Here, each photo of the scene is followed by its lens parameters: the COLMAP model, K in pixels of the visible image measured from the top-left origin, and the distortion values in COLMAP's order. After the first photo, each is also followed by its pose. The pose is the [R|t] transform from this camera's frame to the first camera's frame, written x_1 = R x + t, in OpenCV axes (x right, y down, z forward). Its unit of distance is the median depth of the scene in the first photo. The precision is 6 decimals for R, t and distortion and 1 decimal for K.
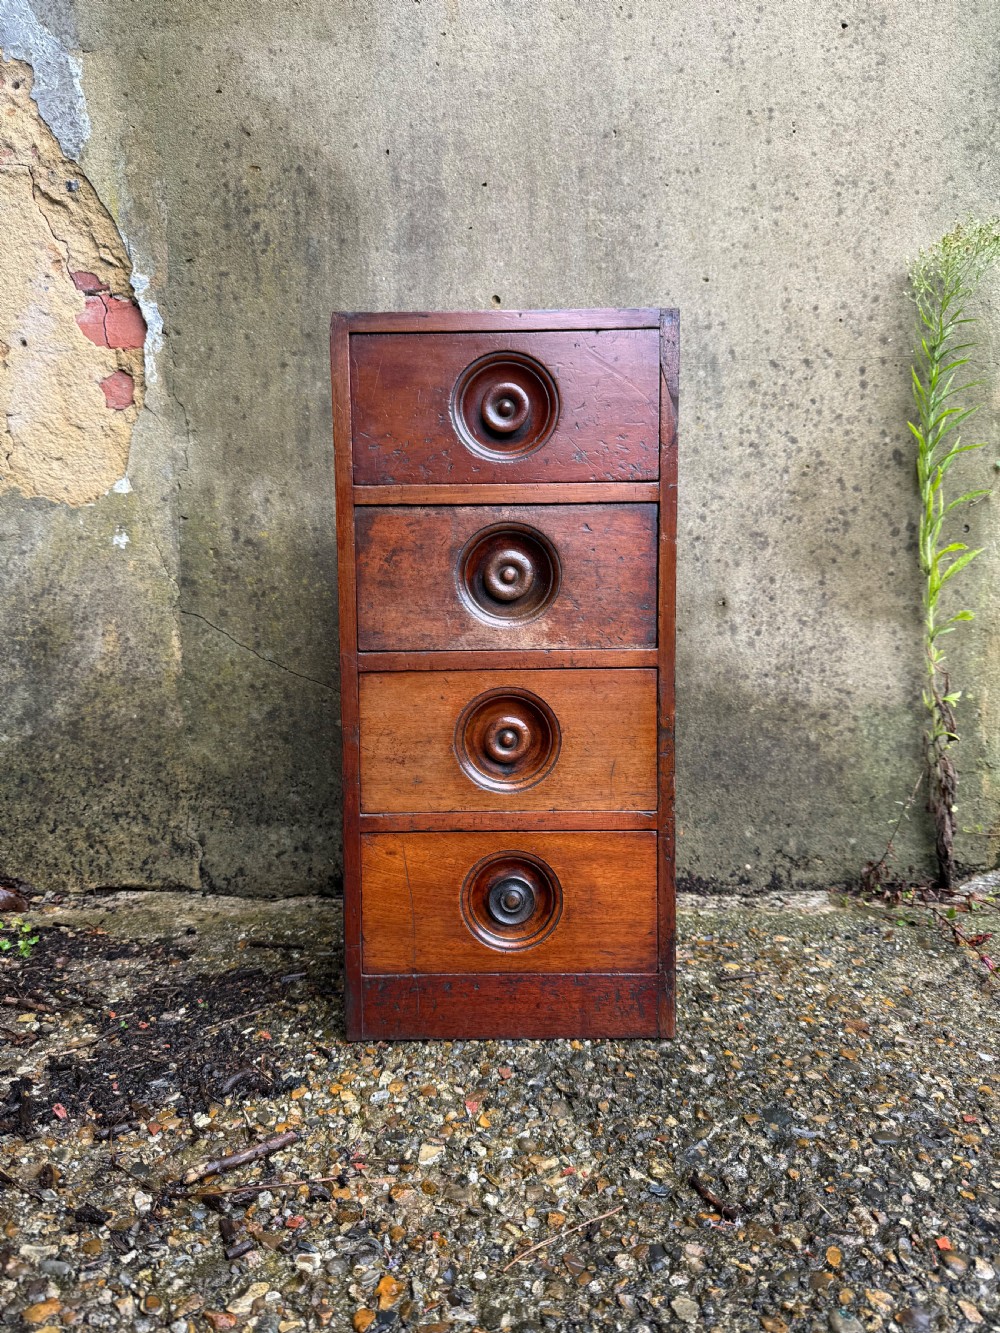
lens RADIAL K [[953.1, 0, 499.1], [0, 953.1, 662.6], [0, 0, 1]] dist [0.013866, -0.033803]
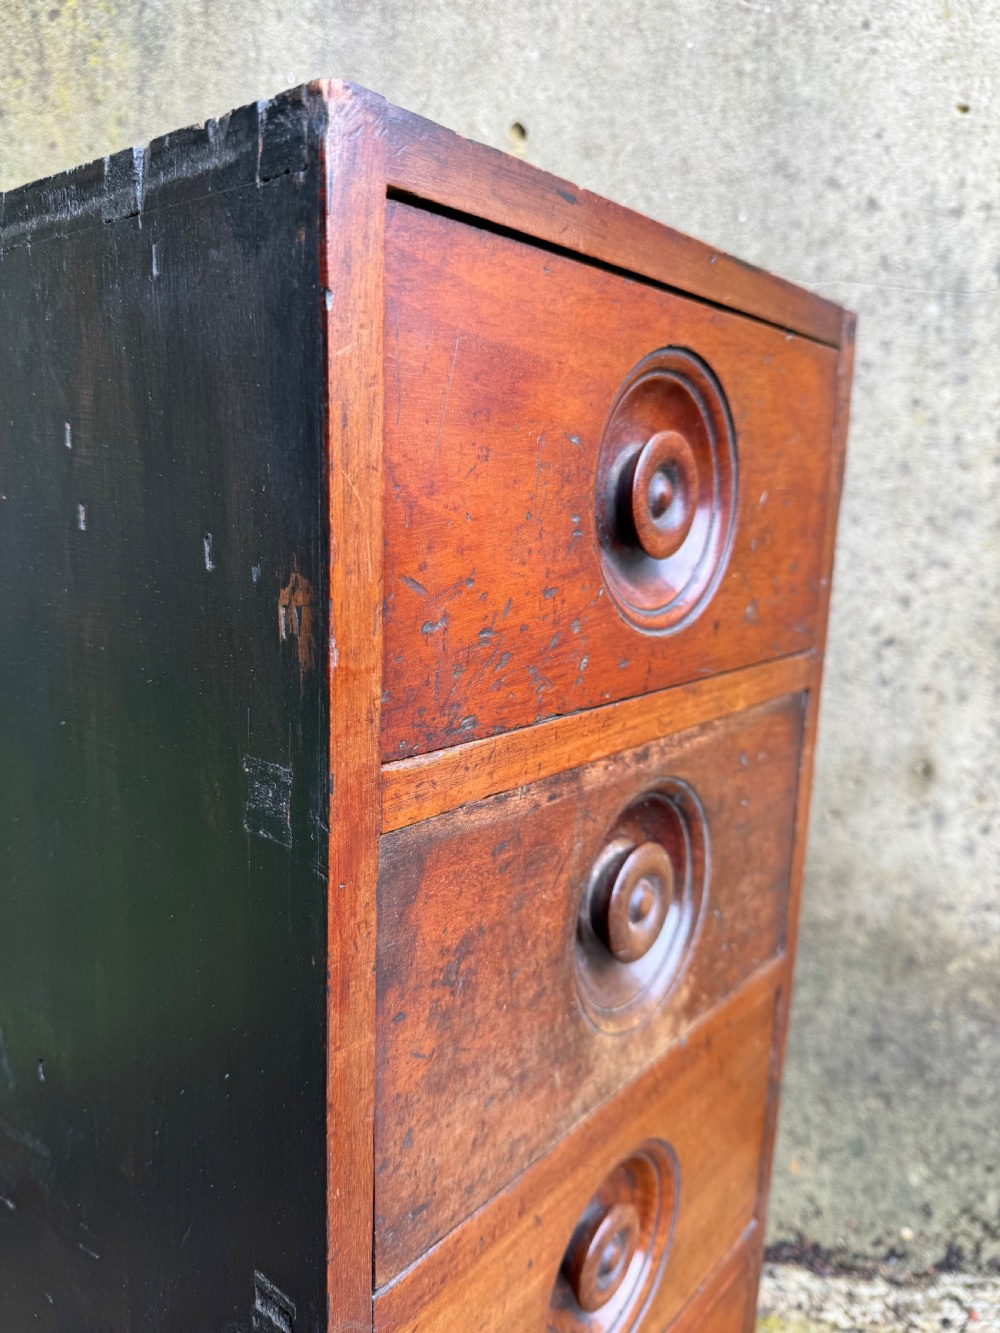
lens RADIAL K [[989.7, 0, 504.2], [0, 989.7, 672.9], [0, 0, 1]] dist [-0.056884, 0.029114]
pose [[0.995892, 0.070331, -0.057039, 0.044569], [-0.062406, 0.989485, 0.130479, -0.207623], [0.065616, -0.126383, 0.989809, 0.571675]]
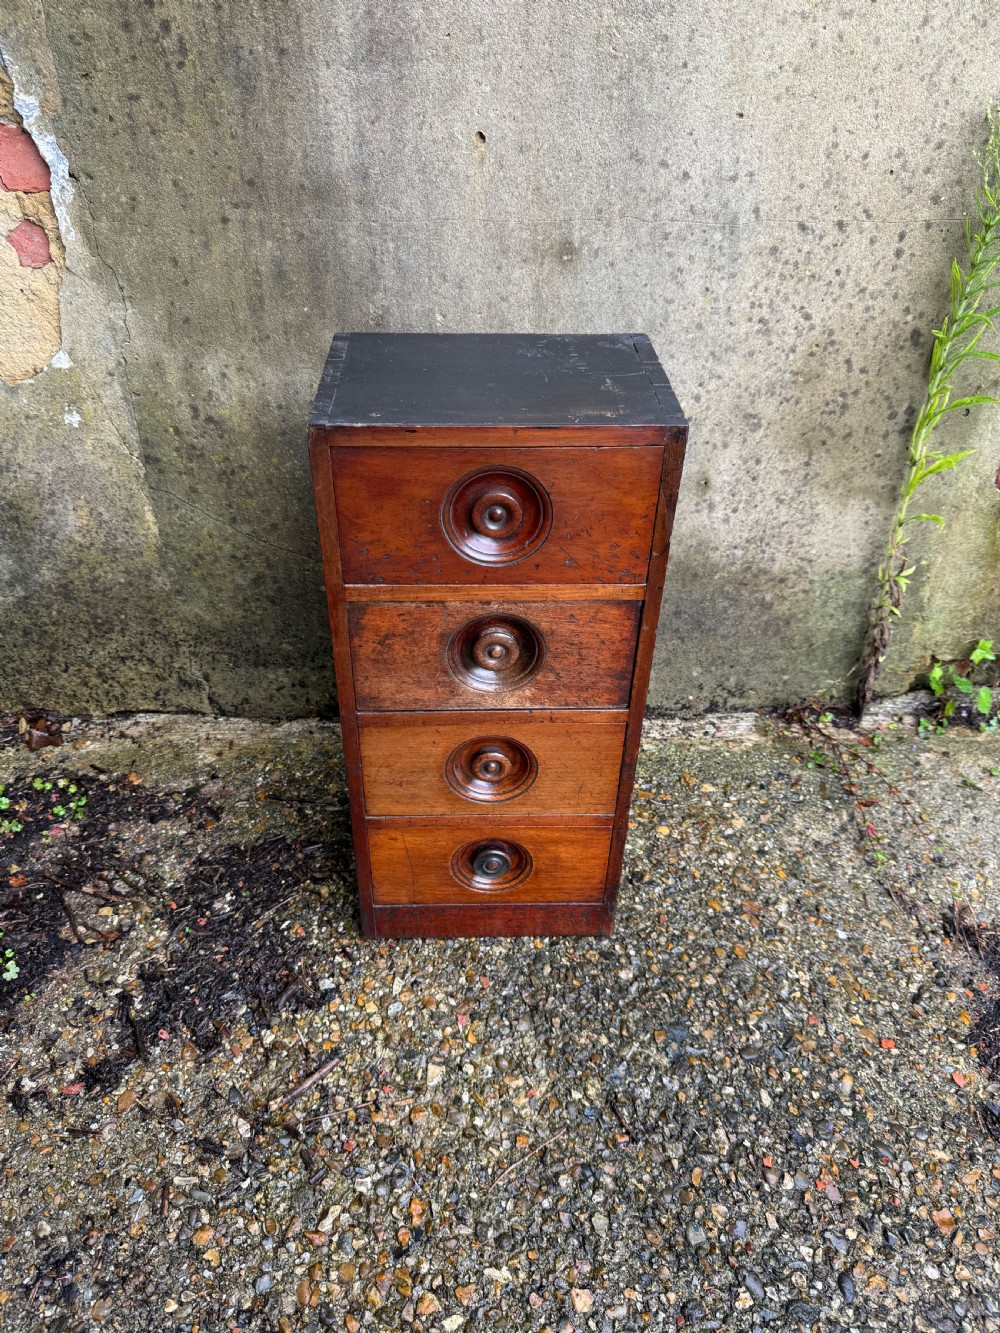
lens RADIAL K [[951.7, 0, 495.0], [0, 951.7, 663.8], [0, 0, 1]] dist [0.079003, -0.116546]
pose [[0.999070, 0.000384, 0.043107, -0.030426], [-0.024137, 0.833507, 0.551982, -0.552704], [-0.035718, -0.552509, 0.832741, 0.087668]]
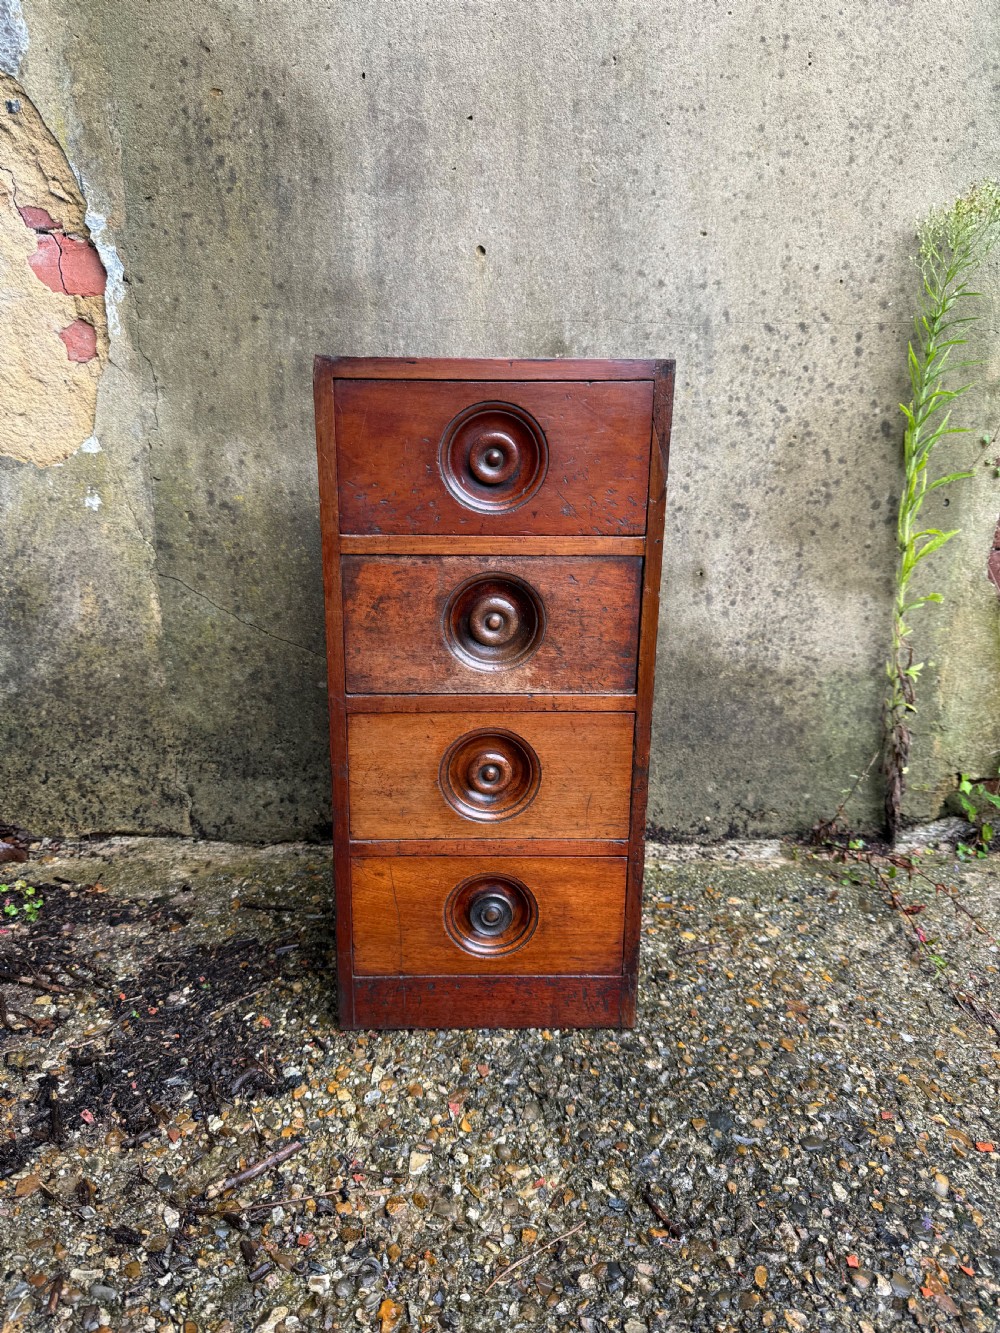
lens RADIAL K [[956.3, 0, 494.8], [0, 956.3, 657.5], [0, 0, 1]] dist [0.009463, -0.026765]
pose [[0.999429, 0.011925, 0.031617, -0.017075], [-0.018110, 0.978969, 0.203206, -0.216224], [-0.028529, -0.203662, 0.978625, -0.003695]]
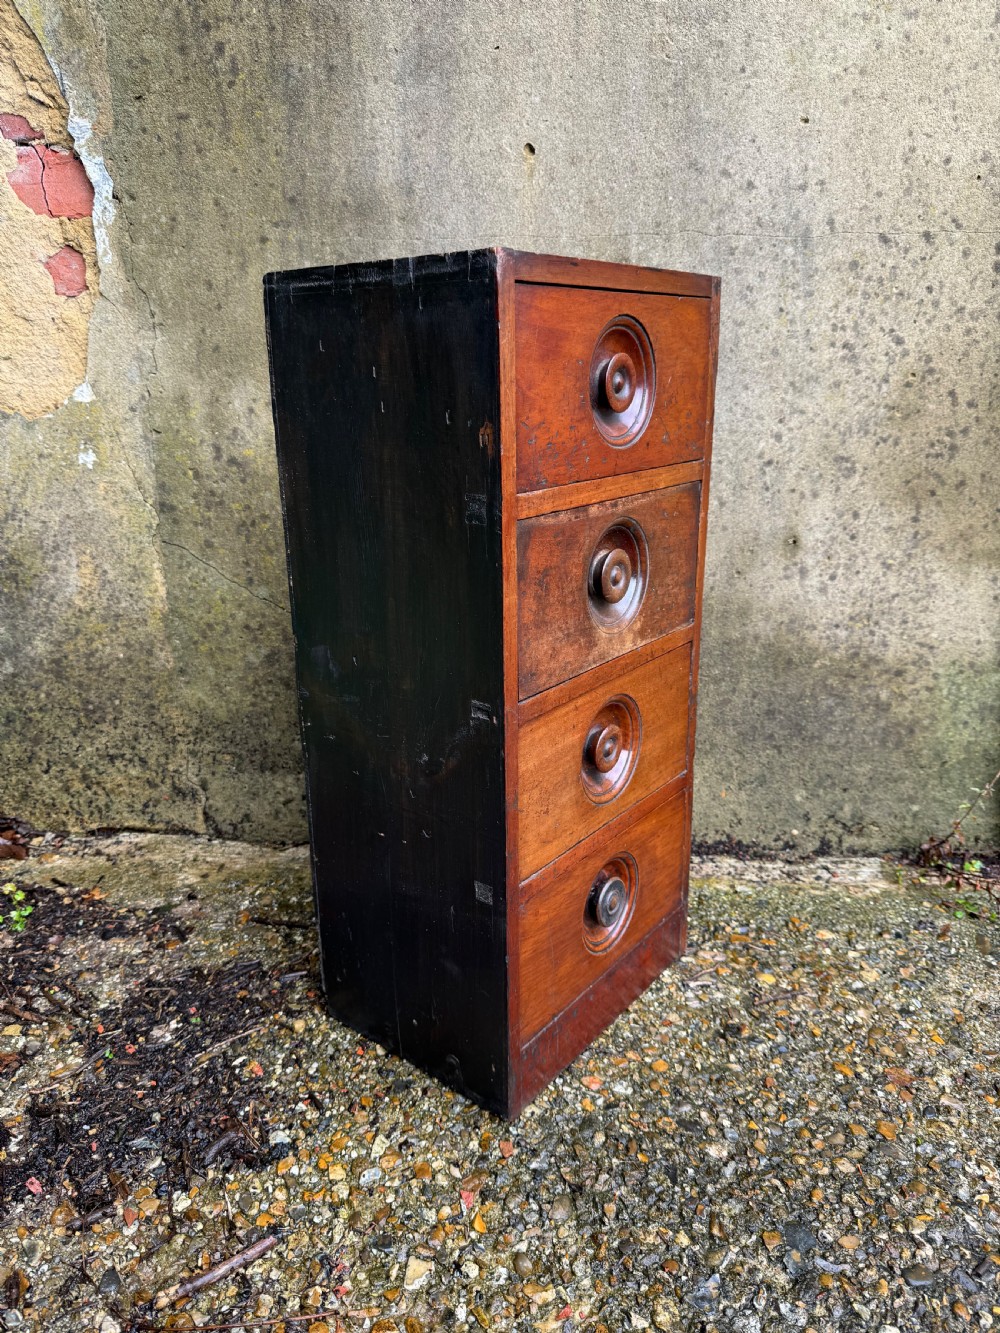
lens RADIAL K [[960.5, 0, 498.5], [0, 960.5, 667.2], [0, 0, 1]] dist [-0.007703, -0.003203]
pose [[0.998351, 0.024707, -0.051823, 0.027376], [-0.011202, 0.969140, 0.246255, -0.196785], [0.056308, -0.245269, 0.967819, 0.169108]]
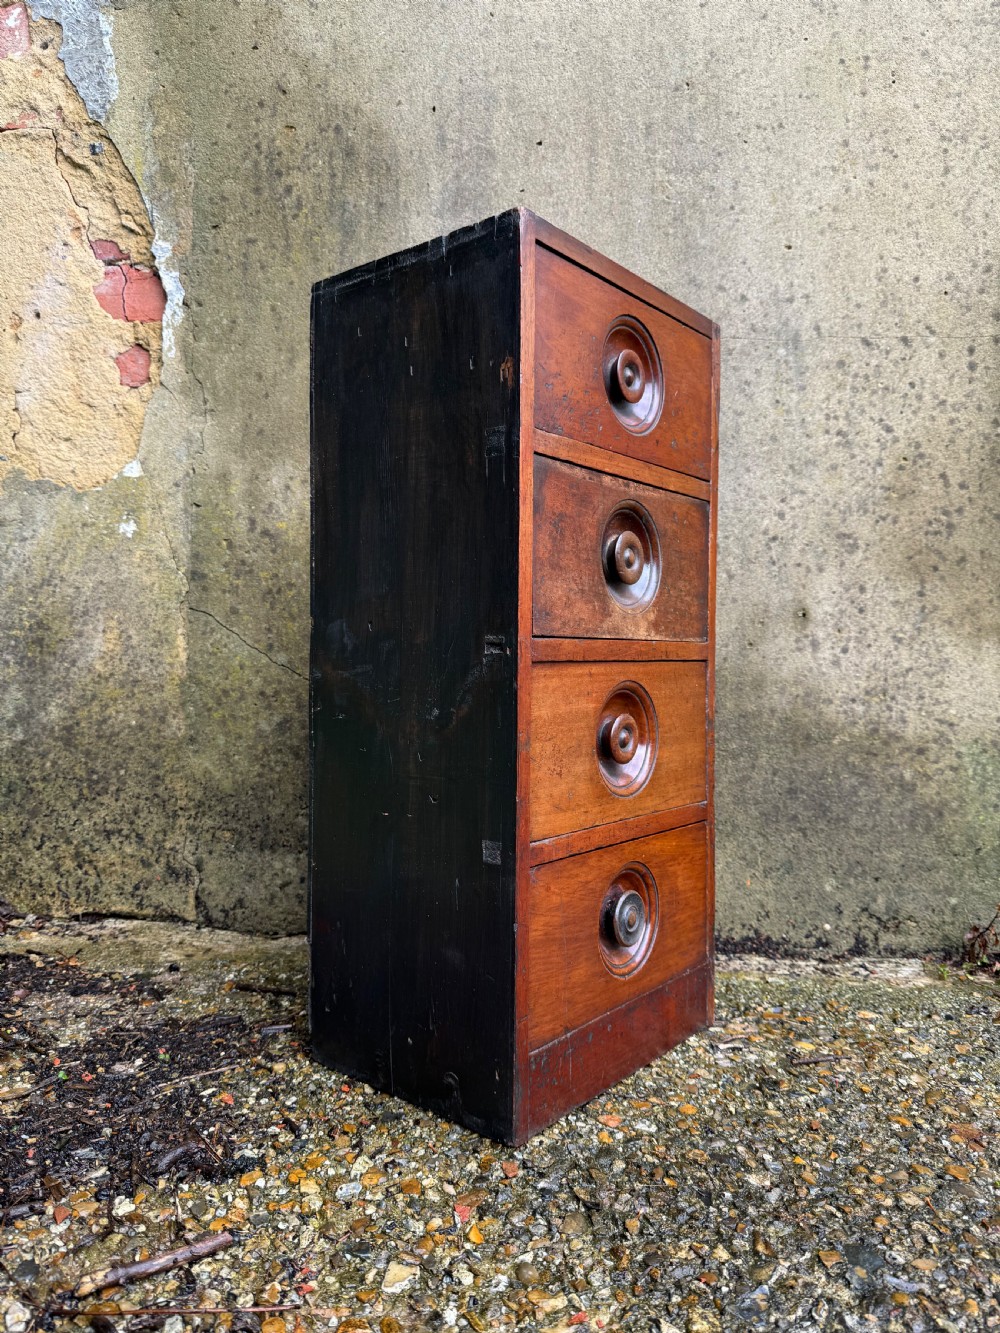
lens RADIAL K [[958.1, 0, 499.9], [0, 958.1, 664.1], [0, 0, 1]] dist [-0.010972, 0.002779]
pose [[0.996848, 0.030027, -0.073436, 0.033836], [-0.033697, 0.998218, -0.049255, 0.041301], [0.071826, 0.051574, 0.996083, 0.150824]]
